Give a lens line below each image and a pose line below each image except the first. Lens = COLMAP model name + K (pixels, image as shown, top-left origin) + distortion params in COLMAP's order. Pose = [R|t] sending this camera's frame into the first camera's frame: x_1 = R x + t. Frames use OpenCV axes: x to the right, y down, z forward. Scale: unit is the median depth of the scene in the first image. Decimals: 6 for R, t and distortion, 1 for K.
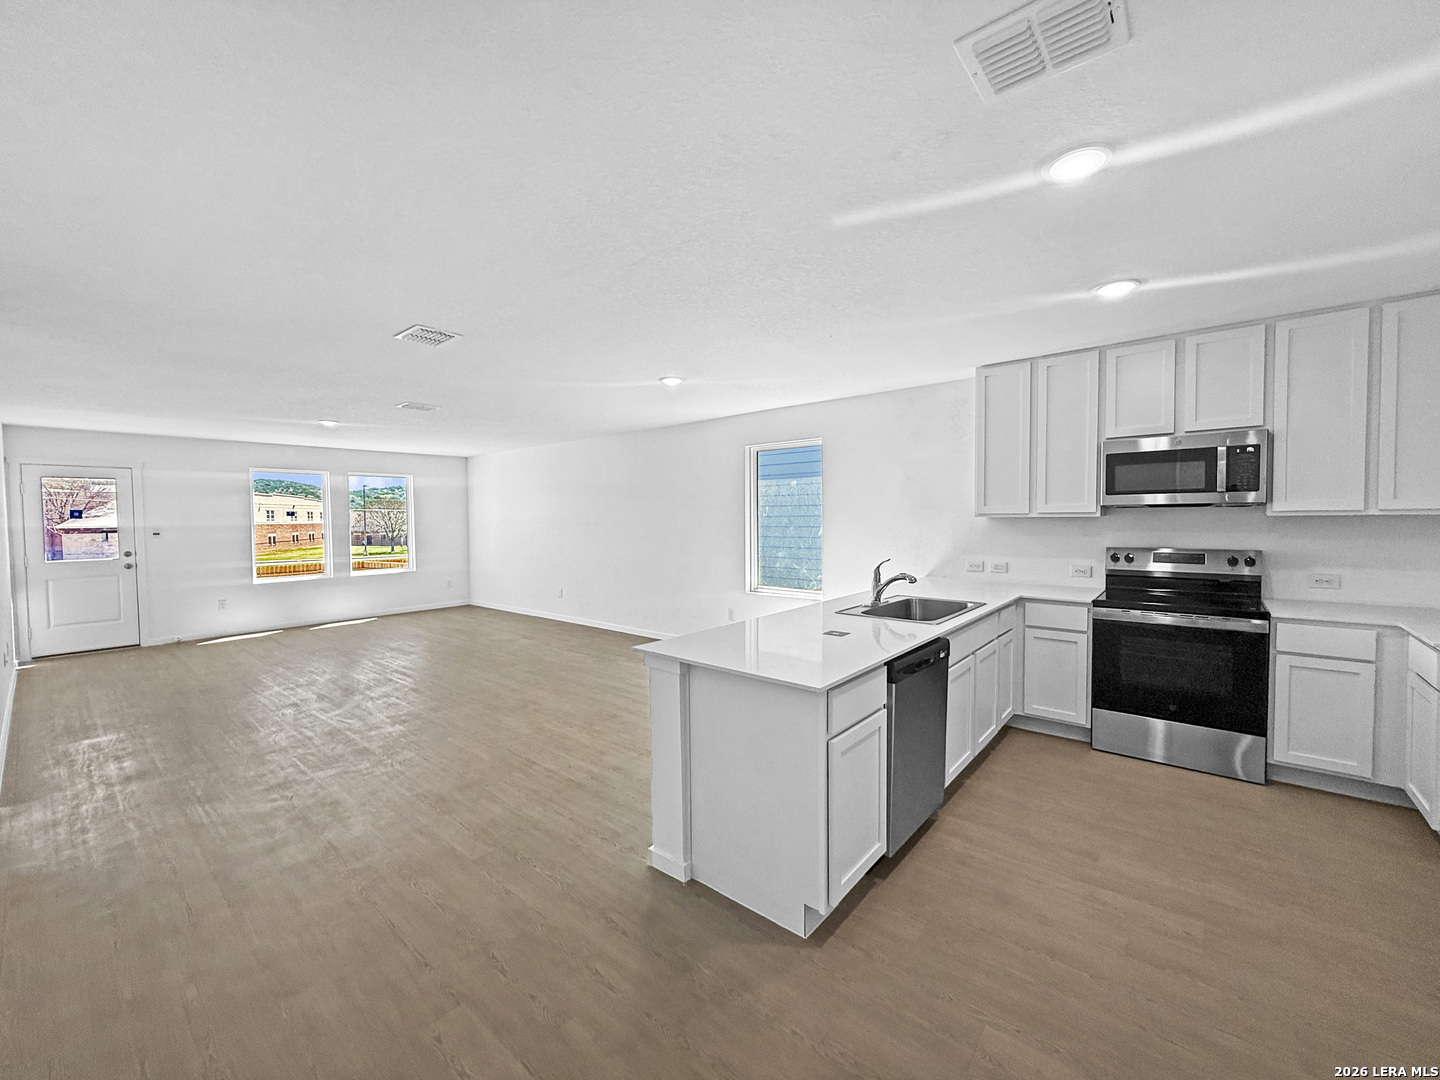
lens RADIAL K [[581.4, 0, 727.4], [0, 581.4, 536.7], [0, 0, 1]] dist [-0.001145, -0.000227]
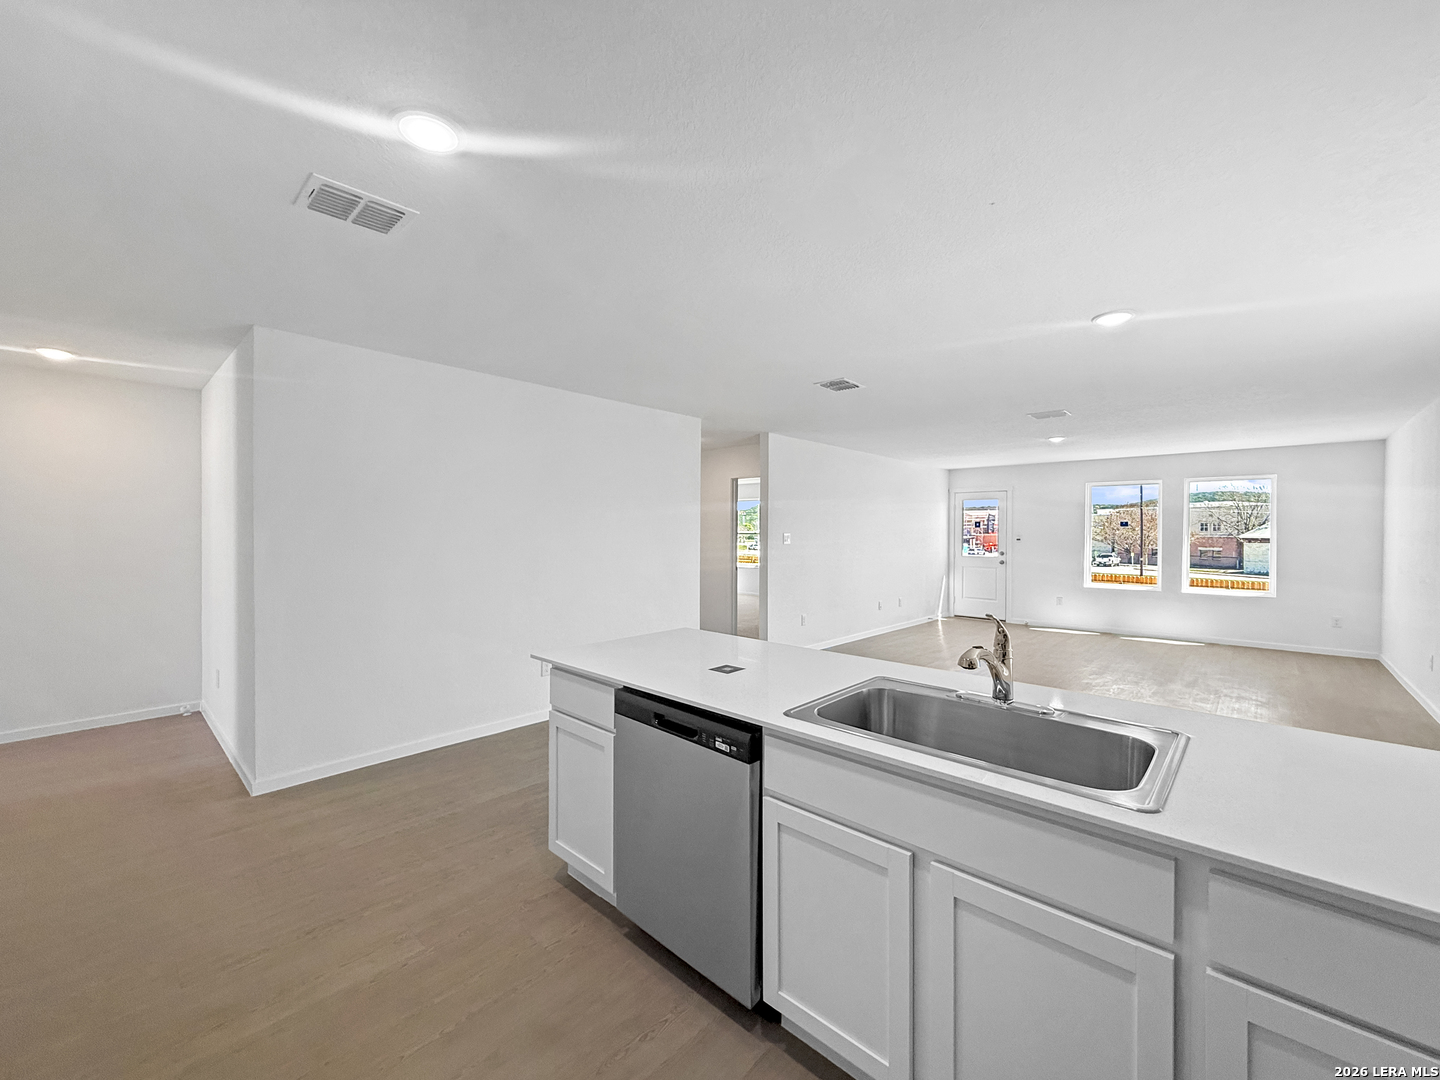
lens RADIAL K [[609.0, 0, 727.9], [0, 609.0, 536.3], [0, 0, 1]] dist [0.001403, 0.000040]
pose [[-0.082776, 0.018599, -0.996395, 0.716171], [-0.039387, 0.998984, 0.021919, -0.027035], [0.995790, 0.041060, -0.081959, 0.740230]]
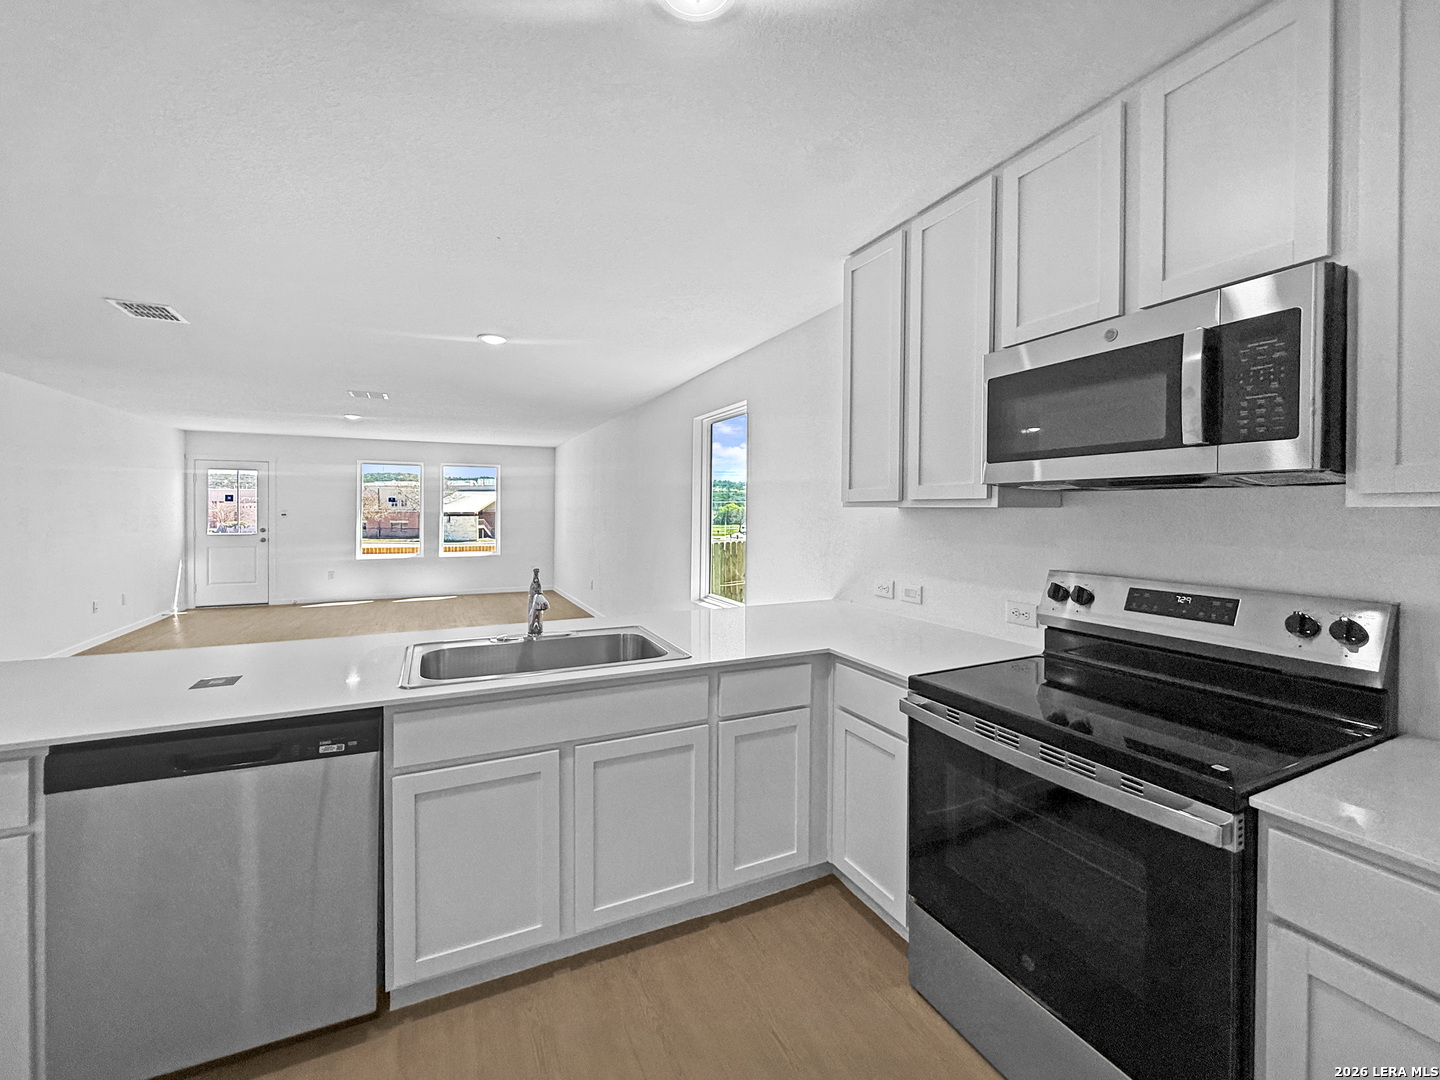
lens RADIAL K [[593.3, 0, 729.0], [0, 593.3, 514.8], [0, 0, 1]] dist [-0.000869, -0.000398]
pose [[0.899690, 0.017668, -0.436172, 0.666750], [-0.029233, 0.999376, -0.019817, -0.011900], [0.435549, 0.030580, 0.899645, 0.453971]]
